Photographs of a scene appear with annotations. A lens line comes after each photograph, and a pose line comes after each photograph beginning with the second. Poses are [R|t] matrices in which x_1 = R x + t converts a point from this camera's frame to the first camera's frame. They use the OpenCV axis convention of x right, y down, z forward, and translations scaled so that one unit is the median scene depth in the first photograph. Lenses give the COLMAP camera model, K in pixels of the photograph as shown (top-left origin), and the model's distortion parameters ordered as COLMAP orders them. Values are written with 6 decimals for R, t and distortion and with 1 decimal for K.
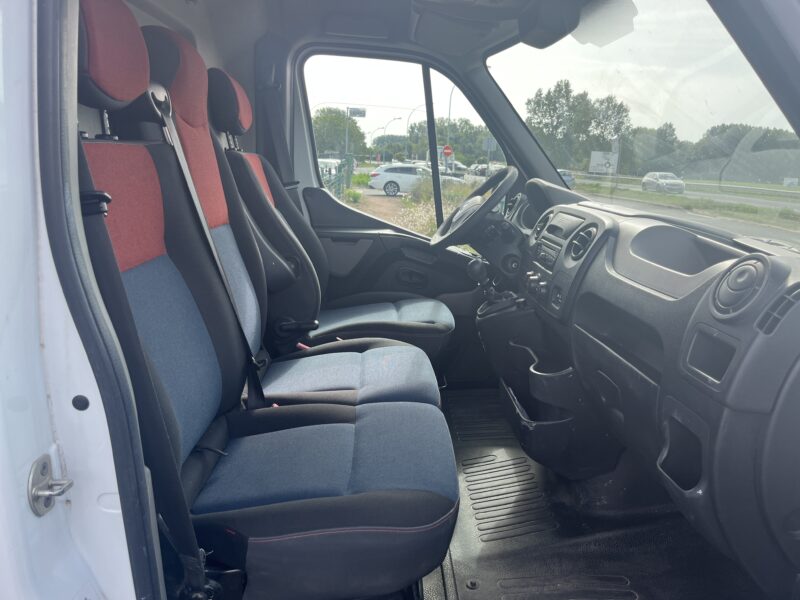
lens RADIAL K [[612.9, 0, 400.0], [0, 612.9, 300.0], [0, 0, 1]] dist [-0.102906, 0.293194]
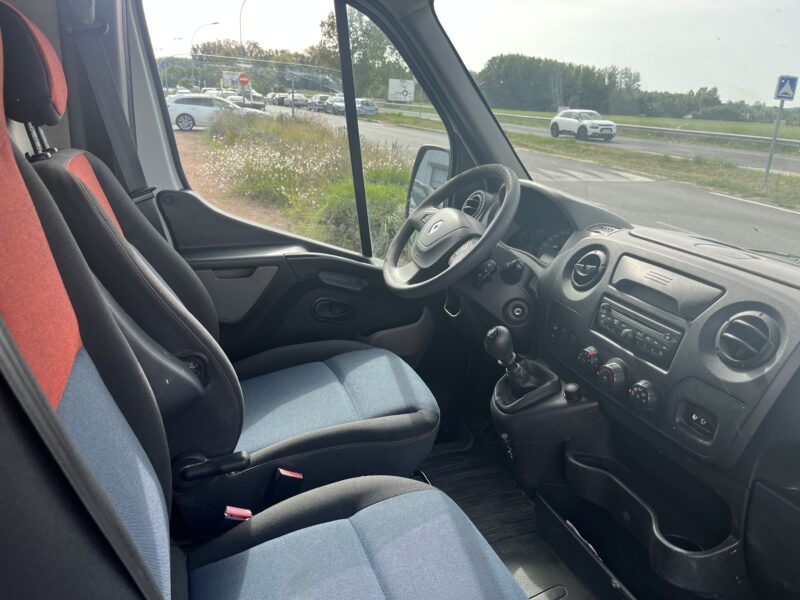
lens RADIAL K [[615.1, 0, 400.0], [0, 615.1, 300.0], [0, 0, 1]] dist [0.010683, -0.011748]
pose [[0.950887, -0.097990, 0.293619, -0.118591], [0.066380, 0.991055, 0.115776, -0.130794], [-0.302337, -0.090600, 0.948886, 0.304722]]
